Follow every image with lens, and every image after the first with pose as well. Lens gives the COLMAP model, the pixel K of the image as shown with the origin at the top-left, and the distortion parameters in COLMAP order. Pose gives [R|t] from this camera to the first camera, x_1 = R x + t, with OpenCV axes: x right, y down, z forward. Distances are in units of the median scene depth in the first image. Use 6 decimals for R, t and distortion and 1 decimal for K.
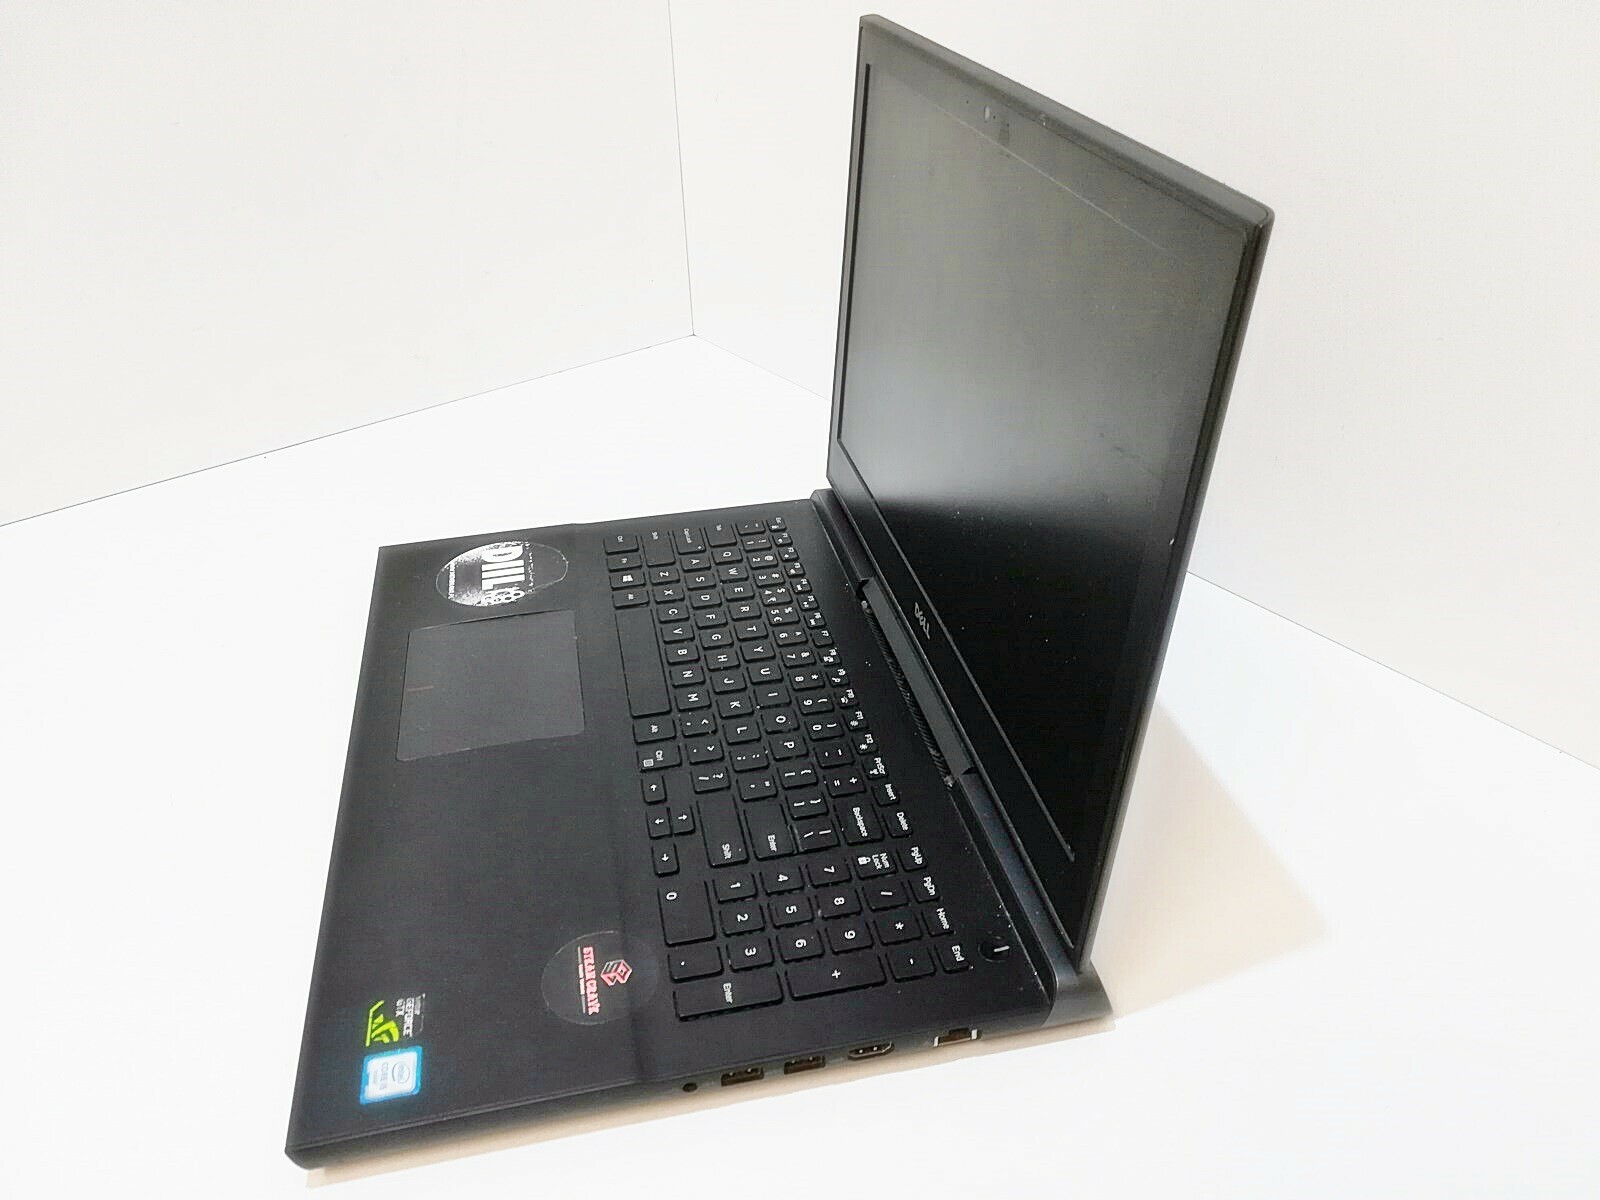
lens RADIAL K [[1252.1, 0, 800.0], [0, 1252.1, 600.0], [0, 0, 1]] dist [0.093019, -0.193830]
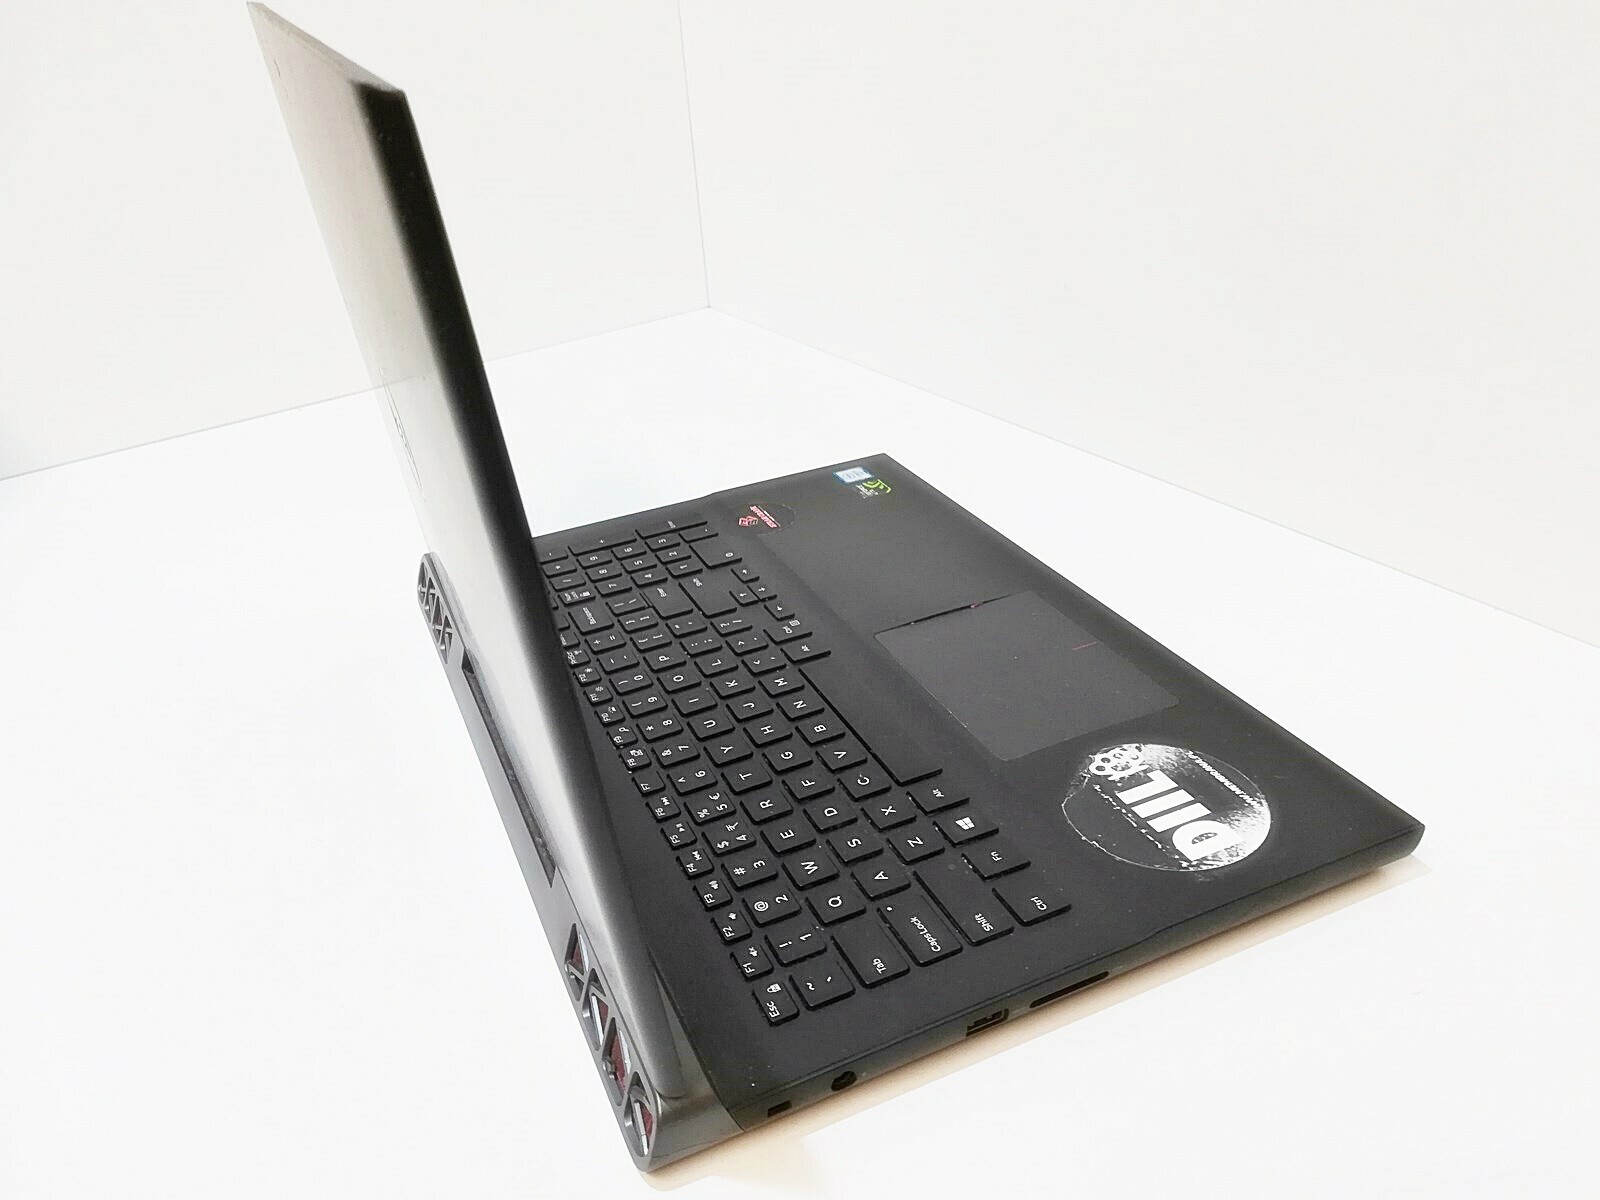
lens RADIAL K [[1252.1, 0, 800.0], [0, 1252.1, 600.0], [0, 0, 1]] dist [0.093019, -0.193830]
pose [[-0.972170, 0.185904, -0.142563, 0.021441], [-0.033682, 0.491295, 0.870342, -0.873513], [0.231841, 0.850922, -0.471361, 1.638055]]
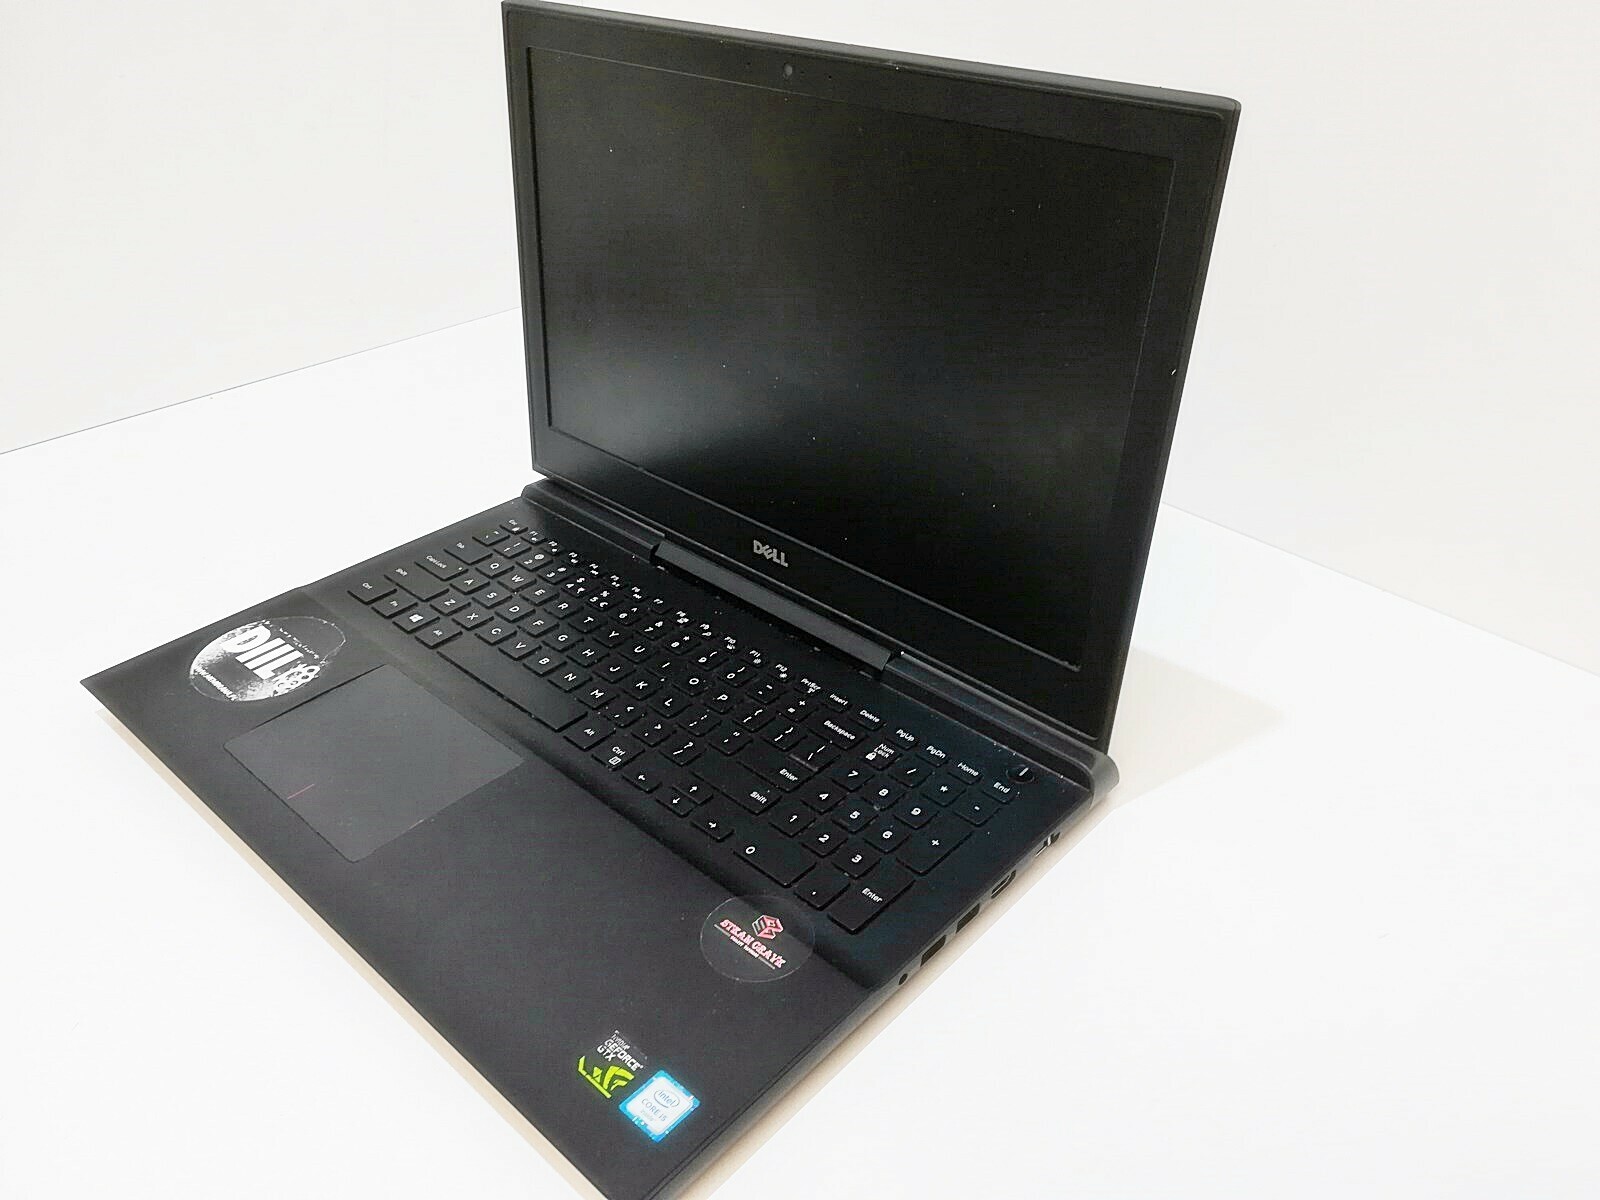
lens RADIAL K [[1252.1, 0, 800.0], [0, 1252.1, 600.0], [0, 0, 1]] dist [0.093019, -0.193830]
pose [[0.813911, -0.296776, 0.499473, -0.508578], [0.295243, 0.951690, 0.084365, -0.034218], [-0.500381, 0.078800, 0.862212, 0.073025]]
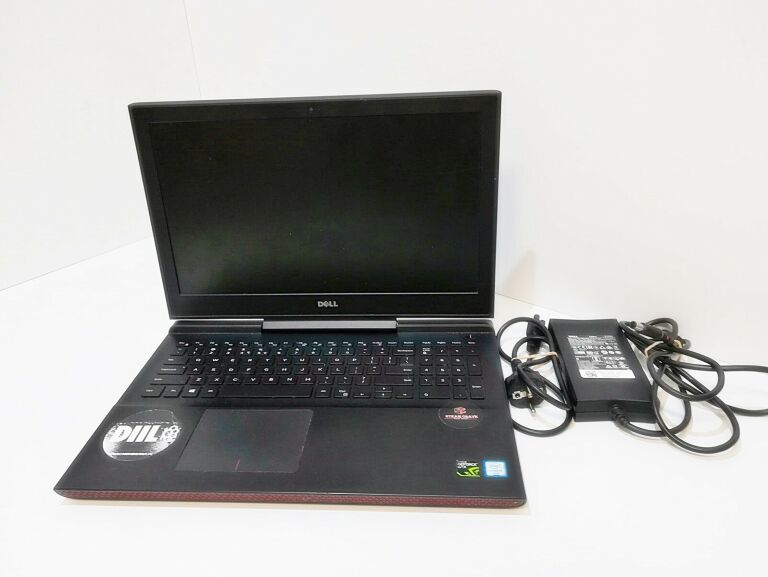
lens RADIAL K [[601.0, 0, 384.0], [0, 601.0, 288.5], [0, 0, 1]] dist [0.093019, -0.193830]
pose [[0.264515, -0.423109, 0.866609, -1.089641], [0.536553, 0.811259, 0.232313, -0.275745], [-0.801338, 0.403532, 0.441611, 0.415440]]
